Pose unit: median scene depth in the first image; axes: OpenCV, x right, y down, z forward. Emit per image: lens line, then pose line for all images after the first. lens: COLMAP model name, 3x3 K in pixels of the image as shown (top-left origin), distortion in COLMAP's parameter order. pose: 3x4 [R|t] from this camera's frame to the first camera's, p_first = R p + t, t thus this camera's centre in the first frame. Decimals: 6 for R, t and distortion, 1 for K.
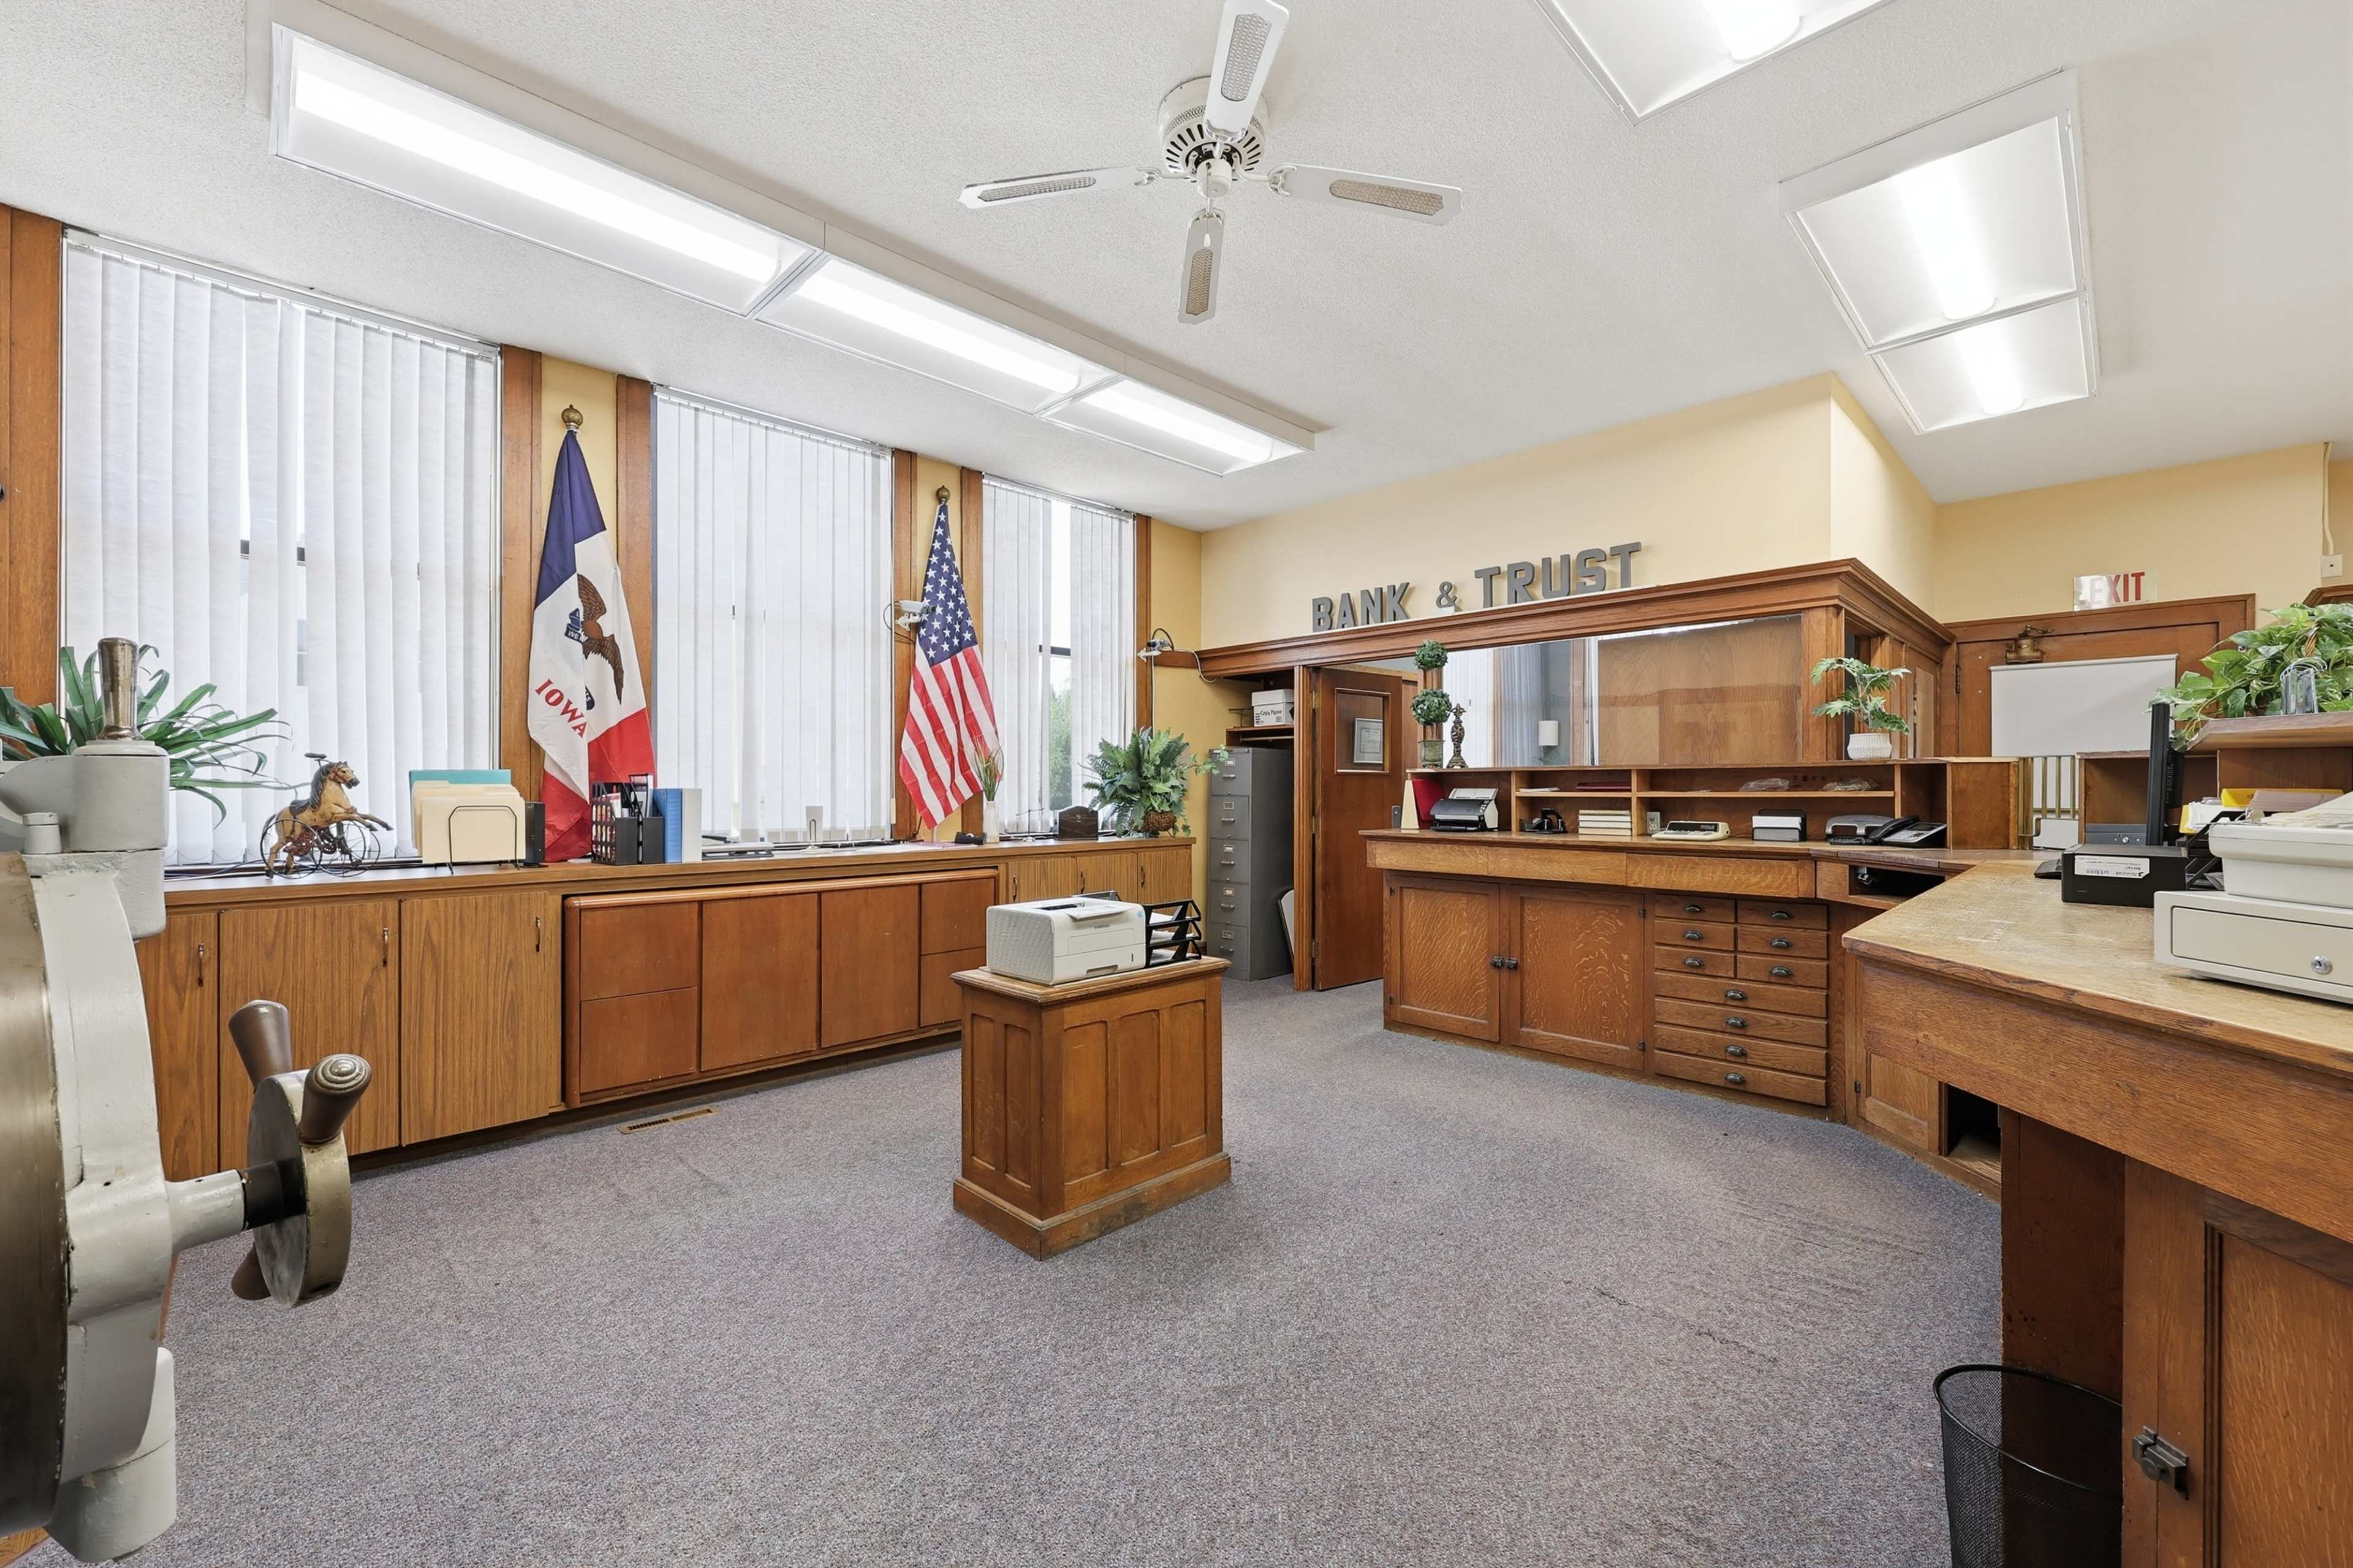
lens RADIAL K [[946.1, 0, 1176.2], [0, 946.1, 788.7], [0, 0, 1]] dist [-0.001025, -0.002114]
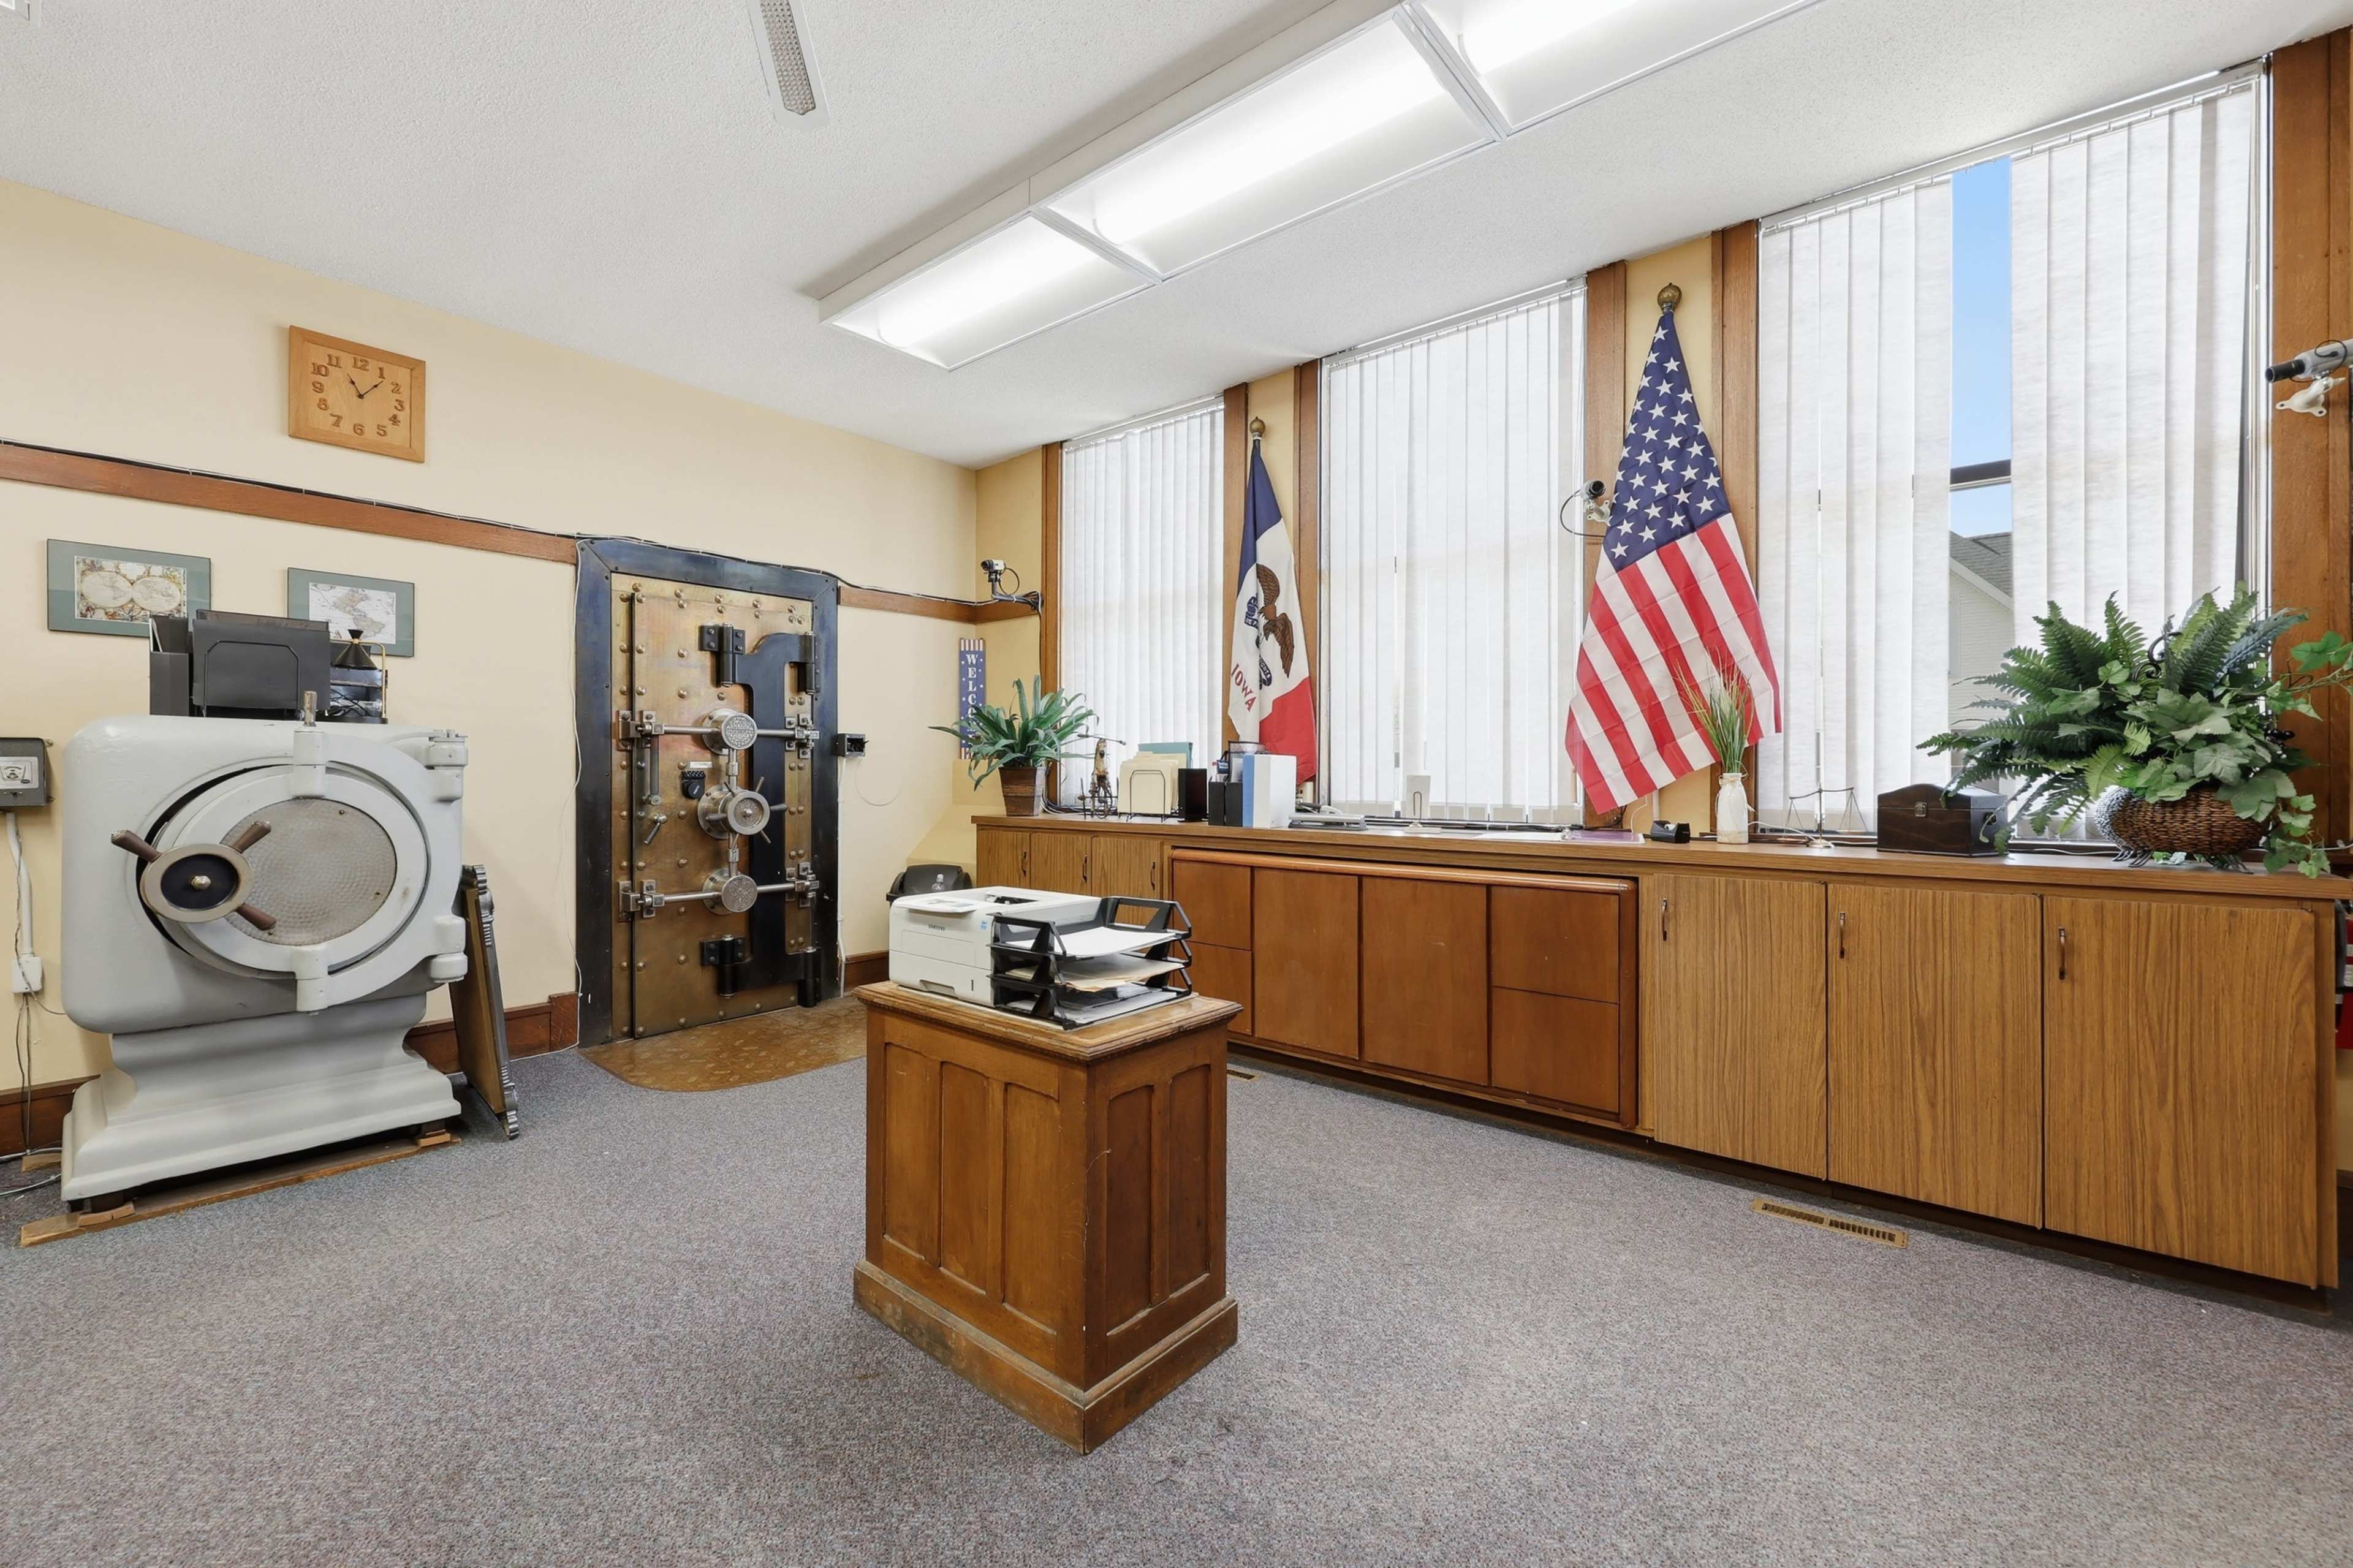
lens RADIAL K [[946.1, 0, 1176.8], [0, 946.1, 774.8], [0, 0, 1]] dist [-0.001025, -0.002114]
pose [[0.103681, 0.003223, -0.994605, 0.472817], [-0.003214, 0.999991, 0.002906, 0.017967], [0.994605, 0.002895, 0.103690, 0.785814]]
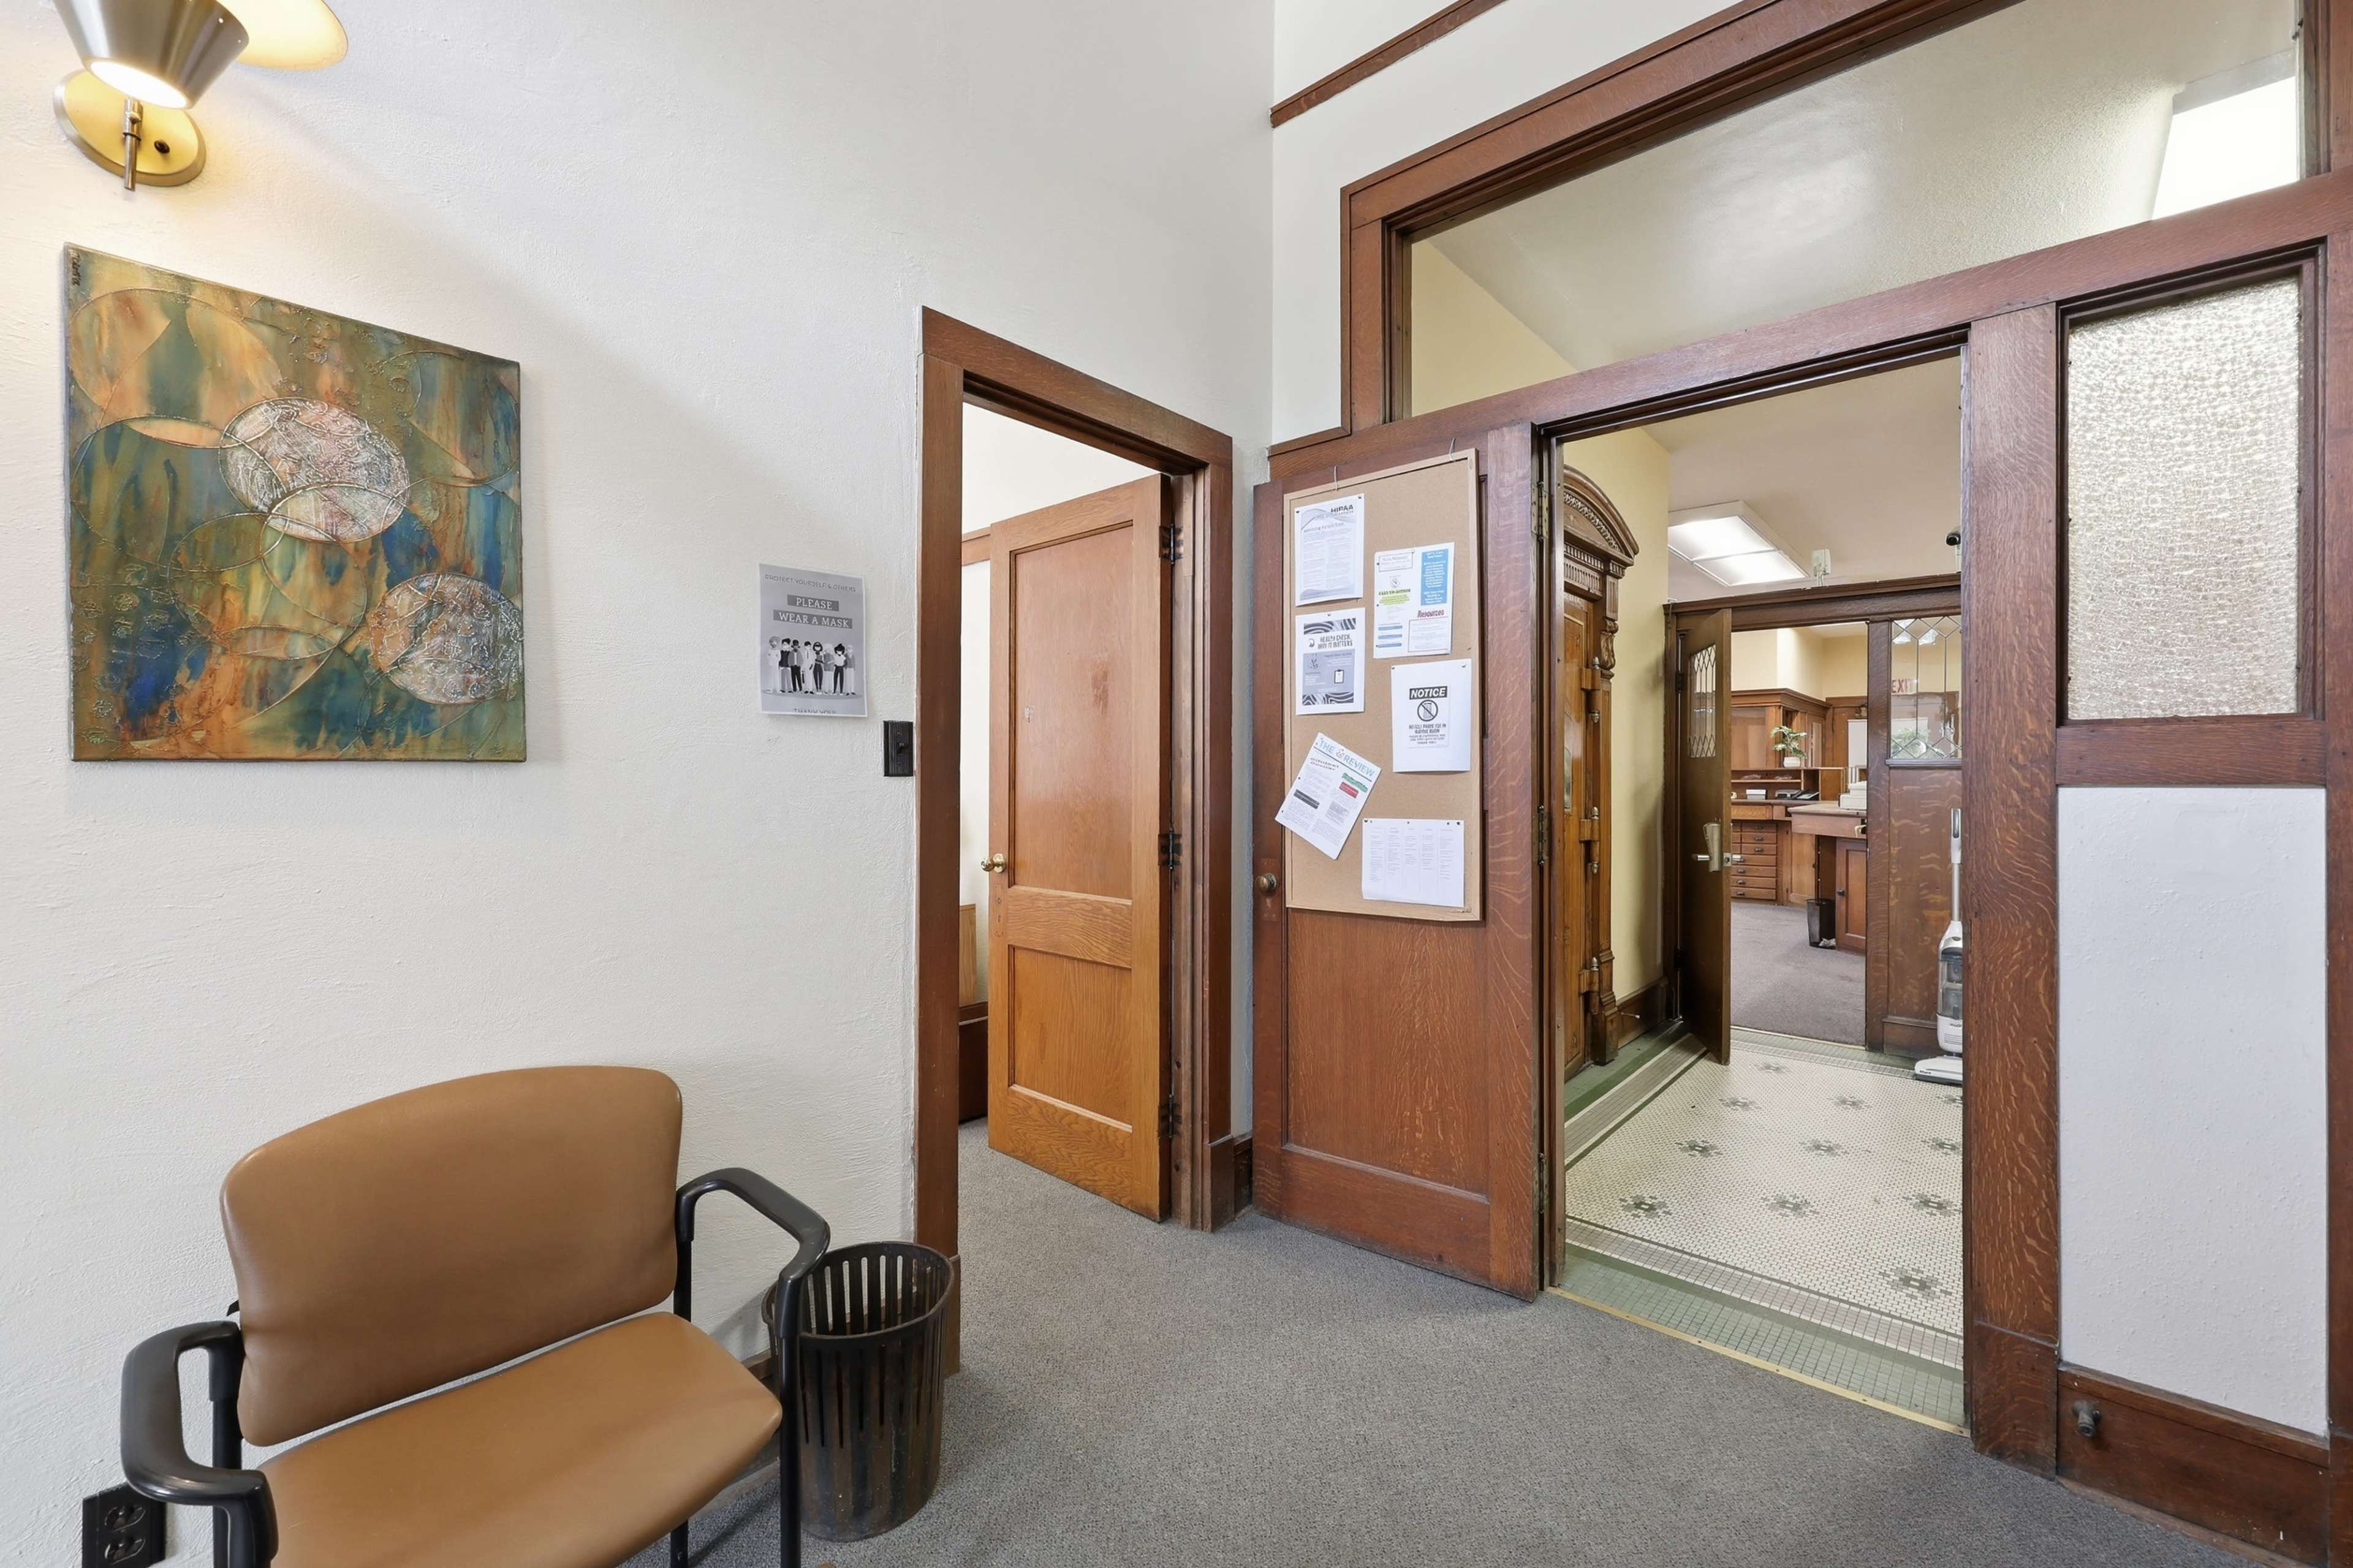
lens RADIAL K [[946.1, 0, 1185.0], [0, 946.1, 778.5], [0, 0, 1]] dist [-0.001025, -0.002114]
pose [[0.997914, 0.002788, 0.064498, -1.031732], [-0.002622, 0.999993, -0.002649, 0.009879], [-0.064505, 0.002474, 0.997914, -1.395396]]
